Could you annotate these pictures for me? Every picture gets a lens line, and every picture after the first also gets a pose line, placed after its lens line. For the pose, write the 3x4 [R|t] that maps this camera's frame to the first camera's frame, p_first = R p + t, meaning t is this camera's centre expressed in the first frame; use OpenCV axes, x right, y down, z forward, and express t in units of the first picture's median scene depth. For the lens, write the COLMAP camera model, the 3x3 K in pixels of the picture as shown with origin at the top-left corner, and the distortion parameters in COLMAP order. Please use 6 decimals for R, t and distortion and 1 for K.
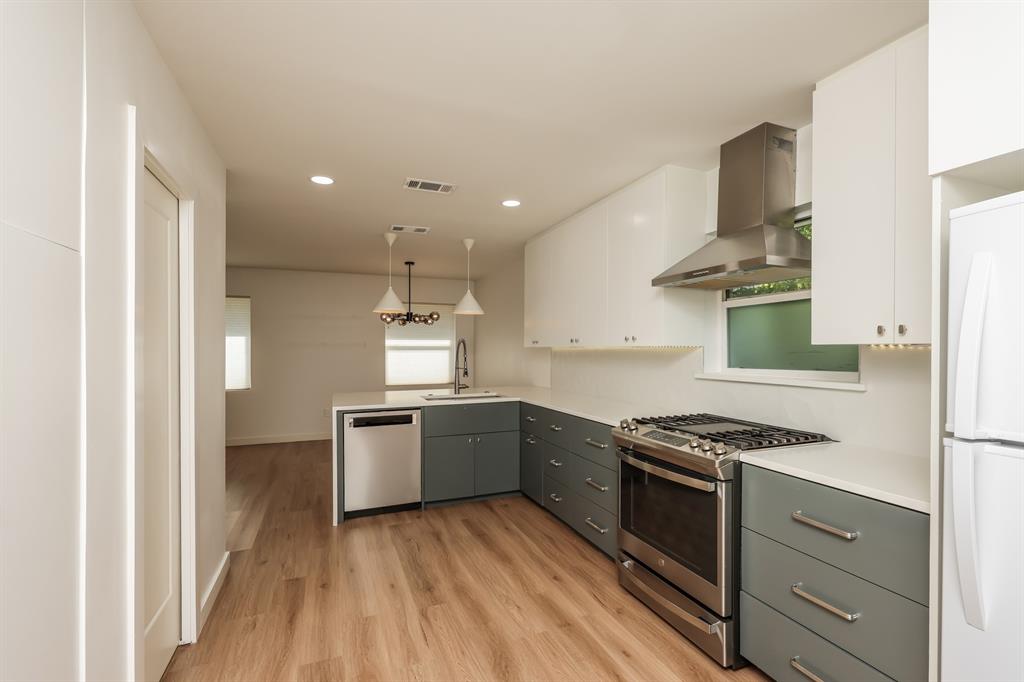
lens RADIAL K [[452.8, 0, 517.7], [0, 452.8, 350.4], [0, 0, 1]] dist [0.016003, -0.000273]
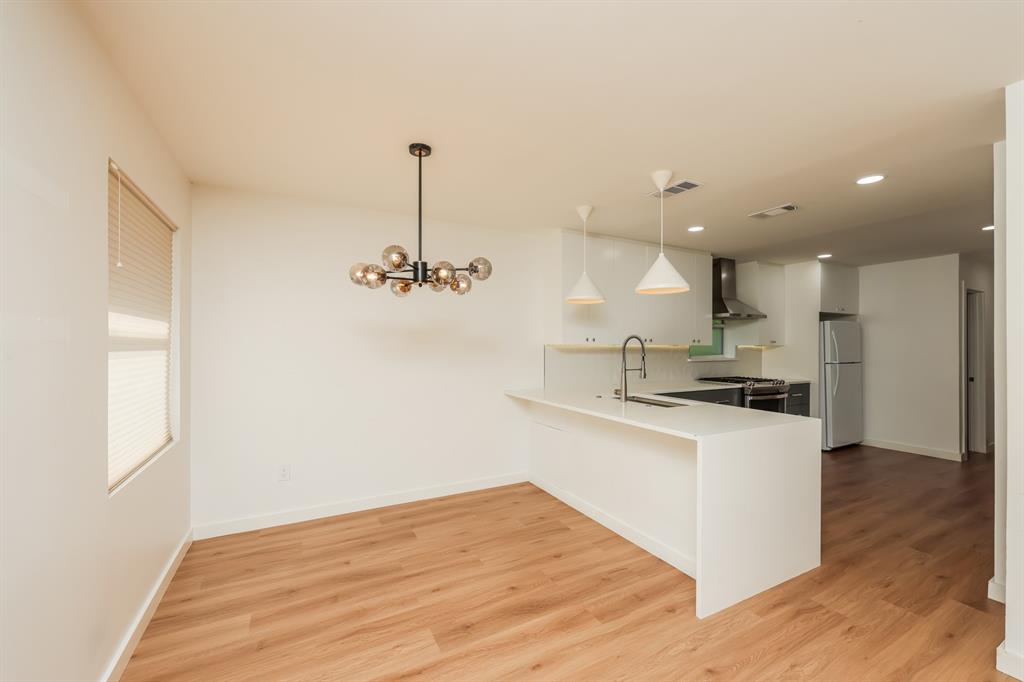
lens RADIAL K [[412.6, 0, 515.4], [0, 412.6, 341.8], [0, 0, 1]] dist [0.003840, 0.000408]
pose [[-0.101874, 0.006841, 0.994774, -1.138965], [-0.000486, 0.999976, -0.006927, -0.010956], [-0.994797, -0.001189, -0.101868, 1.691677]]
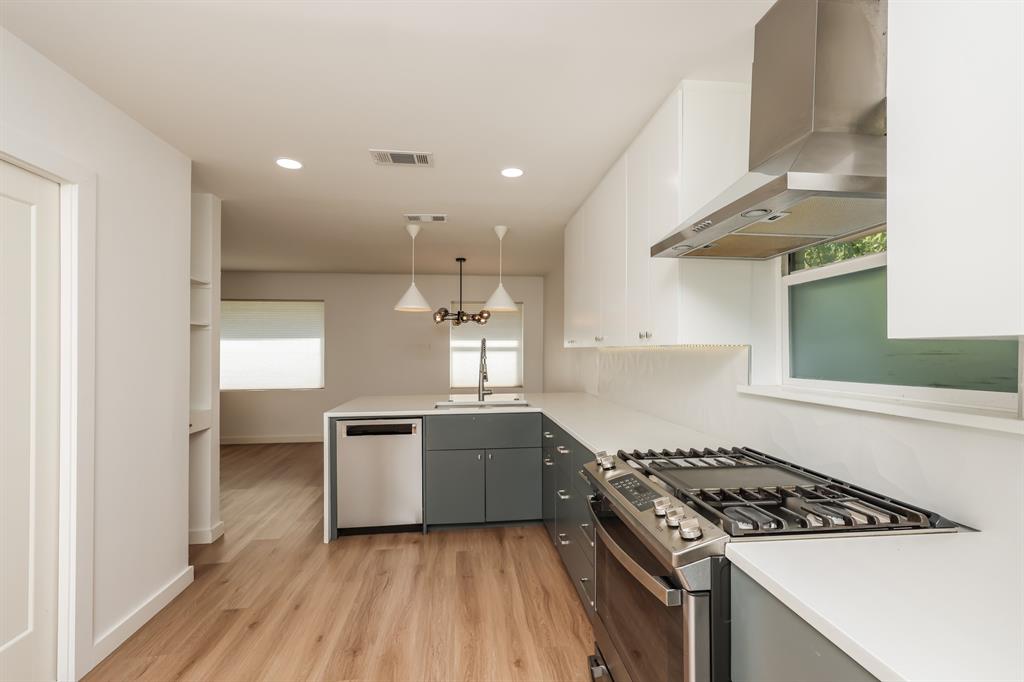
lens RADIAL K [[452.8, 0, 506.4], [0, 452.8, 346.6], [0, 0, 1]] dist [0.016003, -0.000273]
pose [[0.963244, -0.004723, -0.268587, 0.191620], [0.001827, 0.999938, -0.011030, 0.000571], [0.268622, 0.010134, 0.963192, 0.205254]]
